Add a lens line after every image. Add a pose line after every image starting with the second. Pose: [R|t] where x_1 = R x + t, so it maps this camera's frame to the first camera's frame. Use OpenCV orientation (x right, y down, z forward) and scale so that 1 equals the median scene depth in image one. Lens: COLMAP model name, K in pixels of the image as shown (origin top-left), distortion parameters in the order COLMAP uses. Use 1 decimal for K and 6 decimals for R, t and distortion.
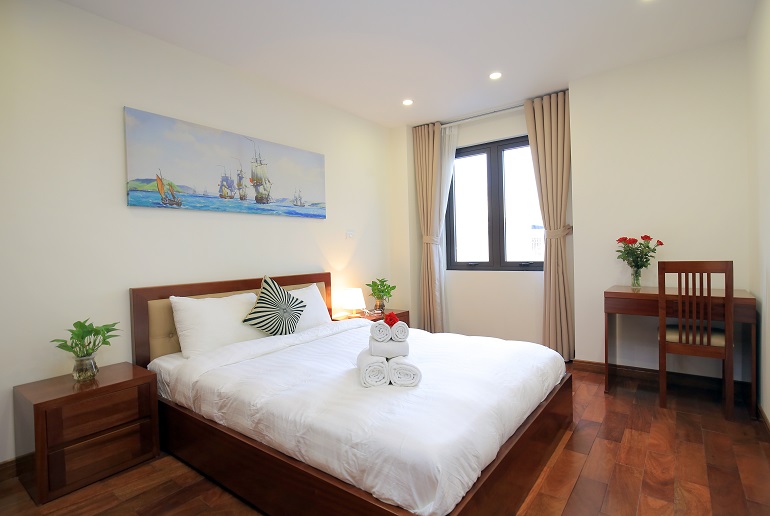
lens RADIAL K [[391.7, 0, 377.1], [0, 391.7, 255.3], [0, 0, 1]] dist [0.000841, -0.000095]
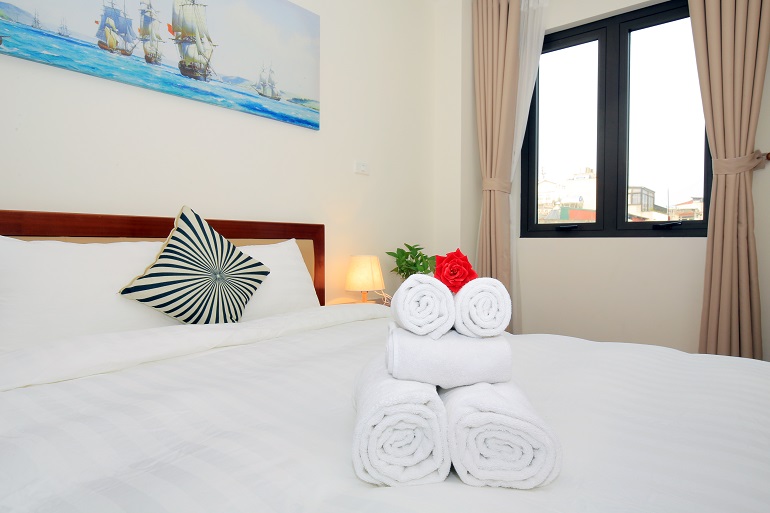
lens RADIAL K [[509.8, 0, 389.6], [0, 509.8, 258.2], [0, 0, 1]] dist [0.002048, 0.004426]
pose [[0.999087, 0.034027, -0.025821, -0.004749], [-0.033171, 0.998909, 0.032884, 0.080769], [0.026912, -0.031997, 0.999126, 0.326386]]
